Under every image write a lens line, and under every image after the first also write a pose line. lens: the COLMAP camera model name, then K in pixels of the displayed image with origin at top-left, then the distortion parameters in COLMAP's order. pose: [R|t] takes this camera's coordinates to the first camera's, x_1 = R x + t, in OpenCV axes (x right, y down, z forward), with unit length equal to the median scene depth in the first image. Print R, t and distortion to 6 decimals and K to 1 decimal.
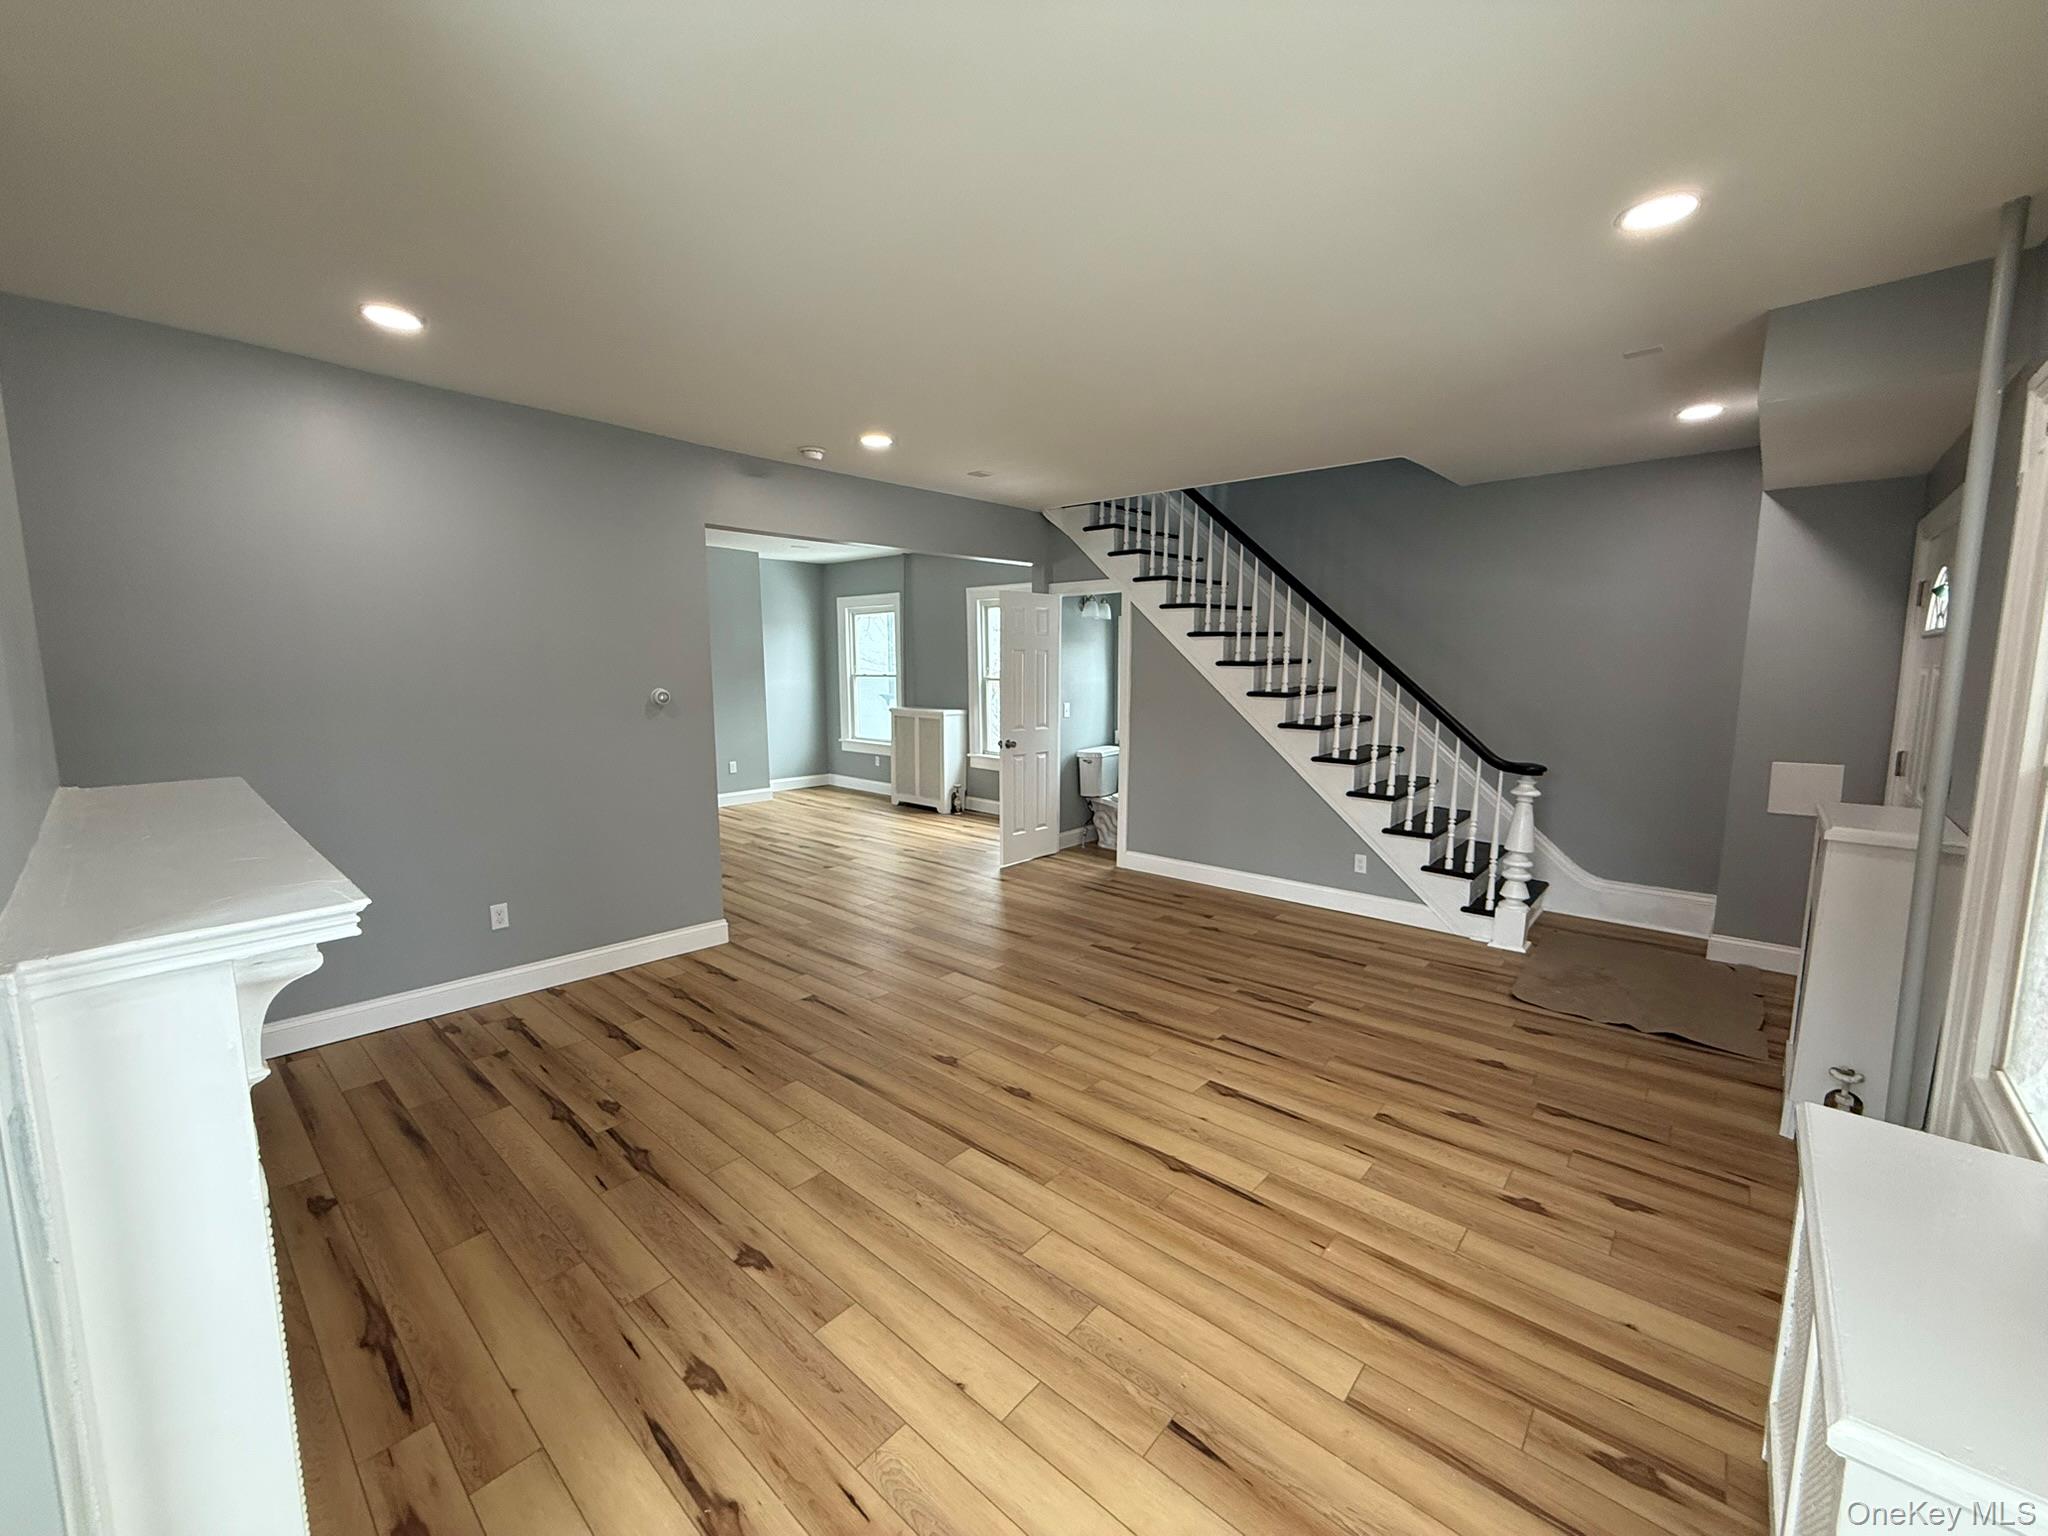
lens RADIAL K [[818.8, 0, 1014.1], [0, 818.8, 765.2], [0, 0, 1]] dist [-0.001710, -0.000324]
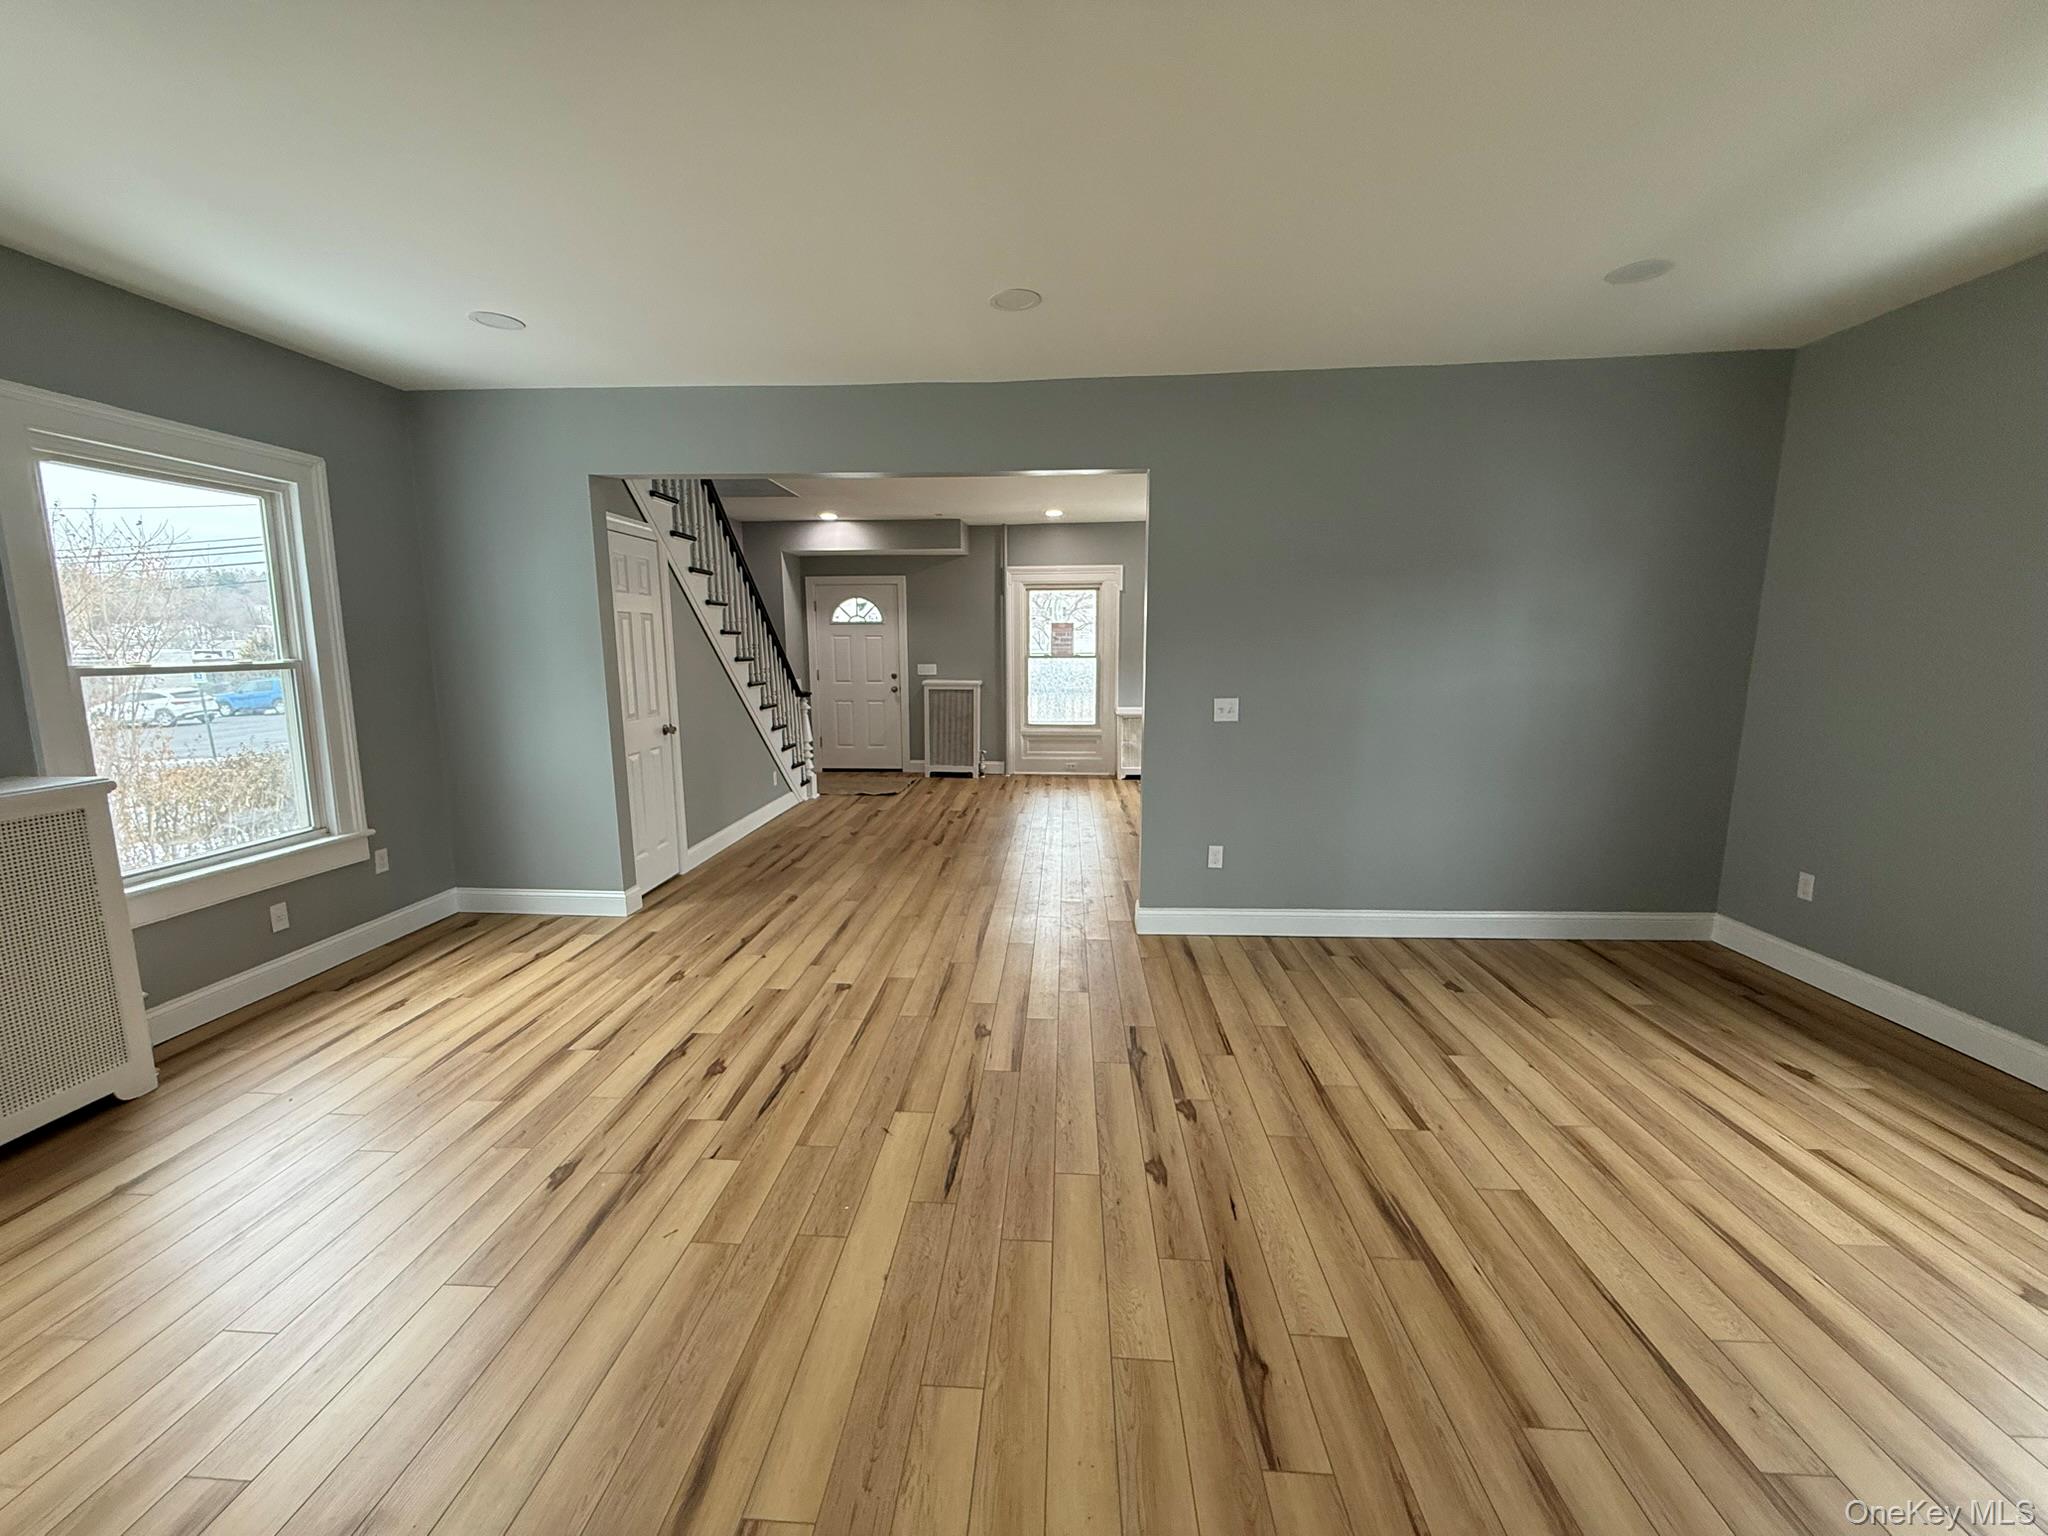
lens RADIAL K [[811.7, 0, 1014.2], [0, 811.7, 766.9], [0, 0, 1]] dist [-0.000819, -0.000153]
pose [[-0.618092, -0.120165, 0.776867, -1.189335], [0.101210, 0.967859, 0.230231, -0.233722], [-0.779563, 0.220931, -0.586064, 1.983604]]
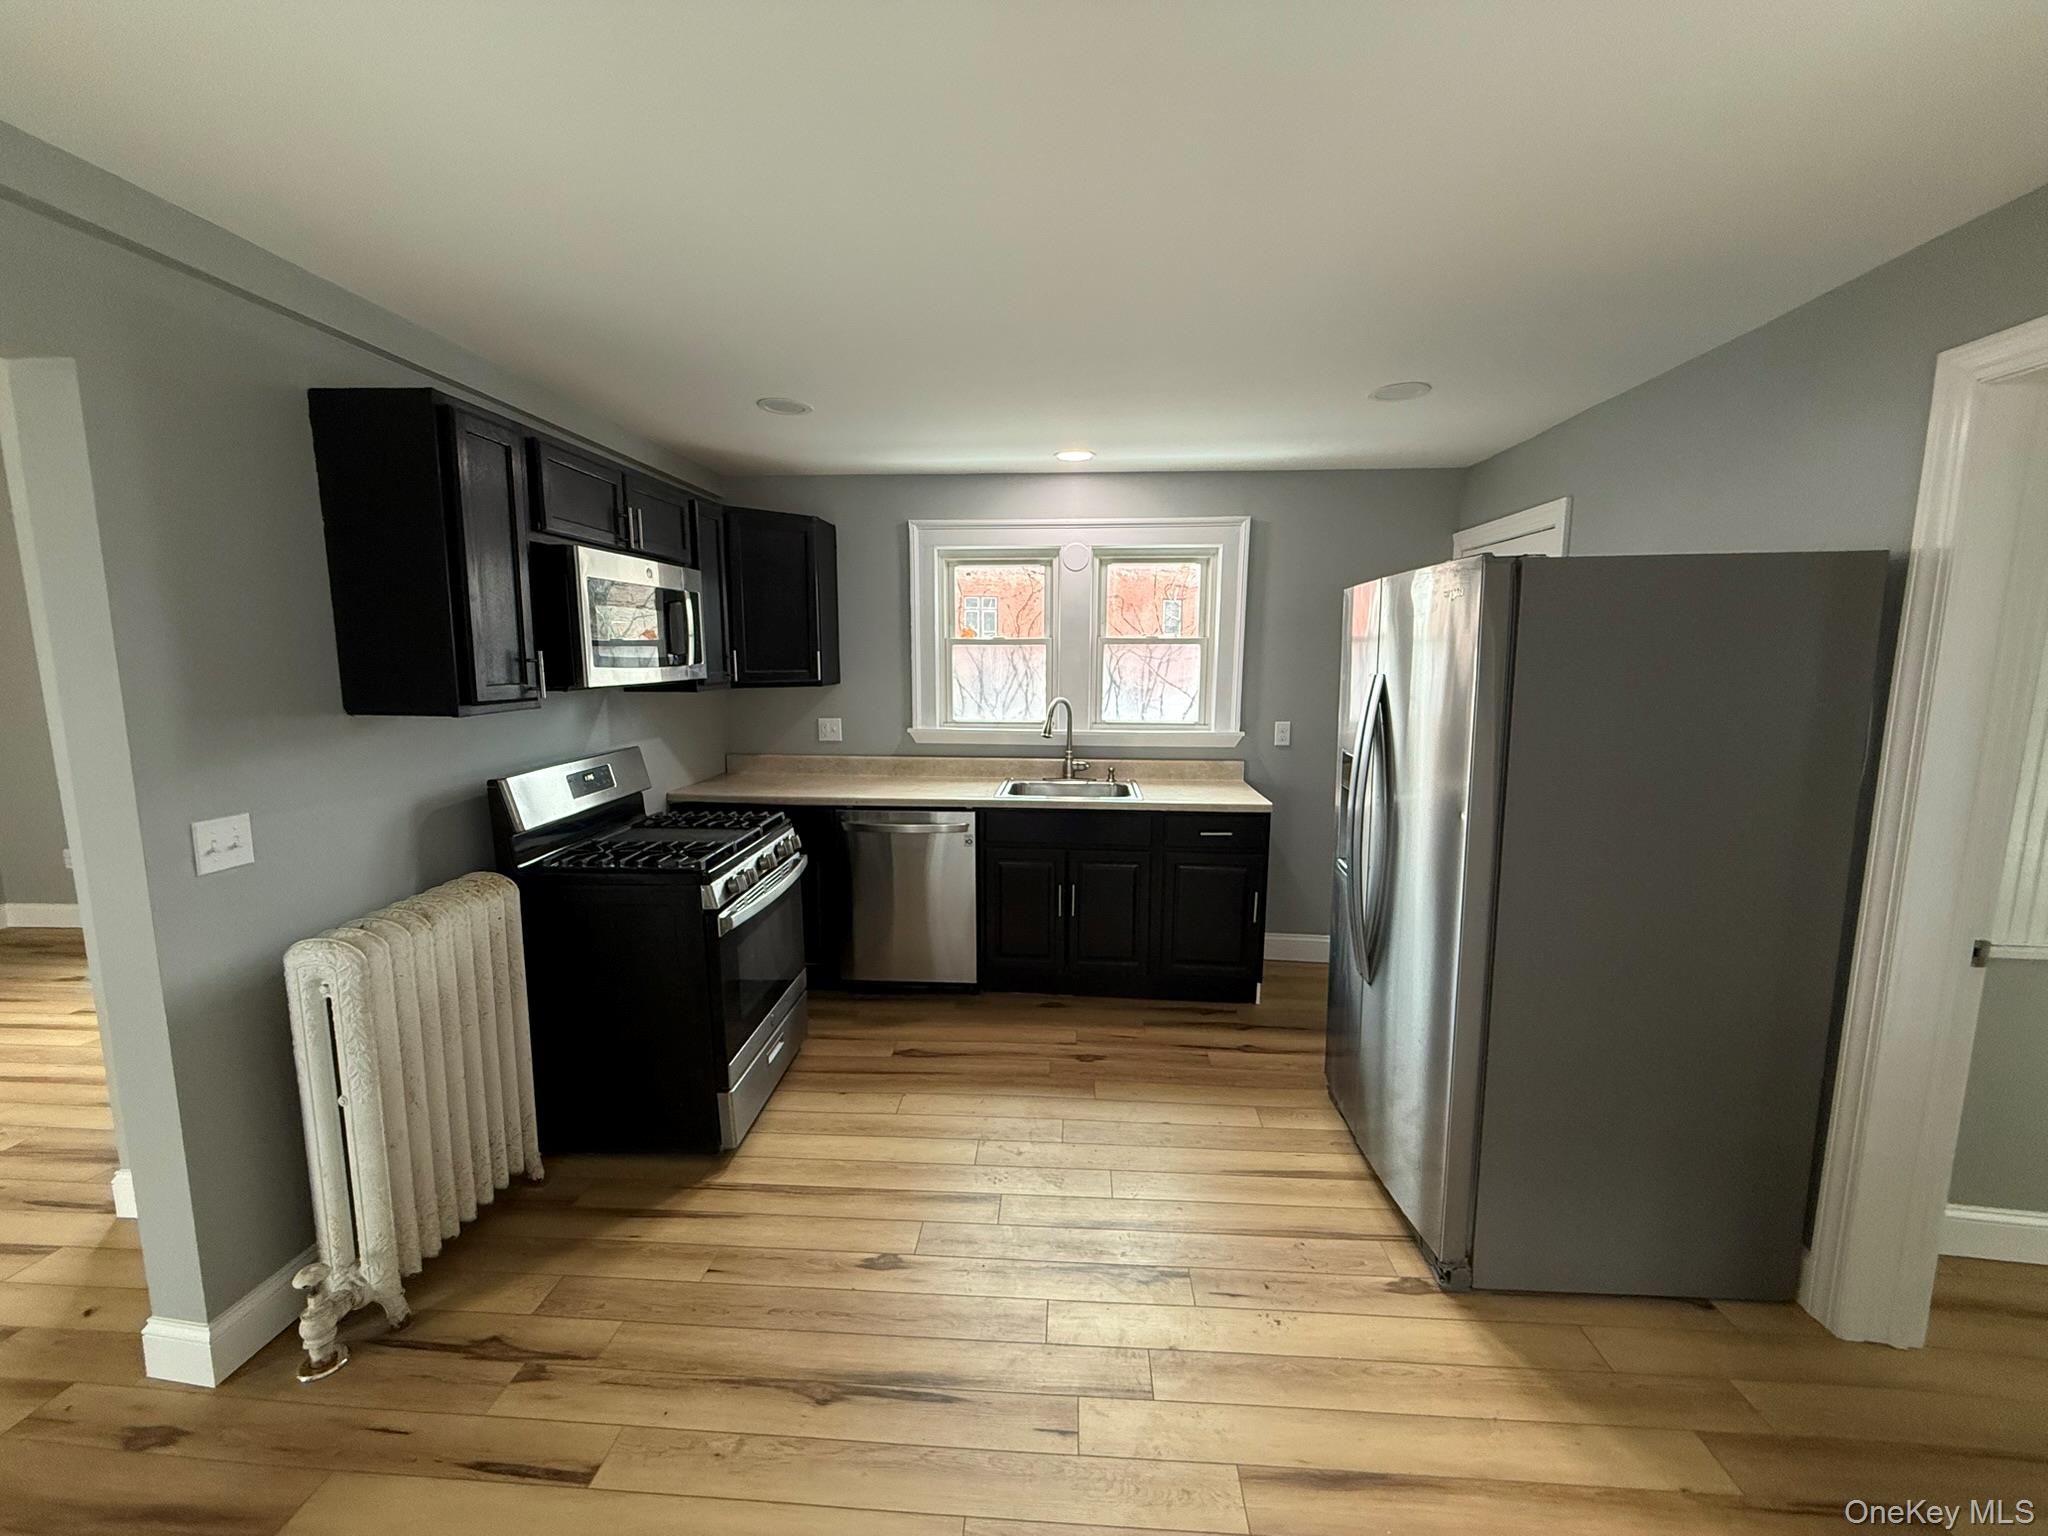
lens RADIAL K [[811.7, 0, 1014.2], [0, 811.7, 766.9], [0, 0, 1]] dist [-0.000819, -0.000153]
pose [[-0.791415, 0.082443, -0.605694, -1.442728], [-0.077113, 0.969483, 0.232717, -0.330044], [0.606396, 0.230882, -0.760906, 2.533511]]
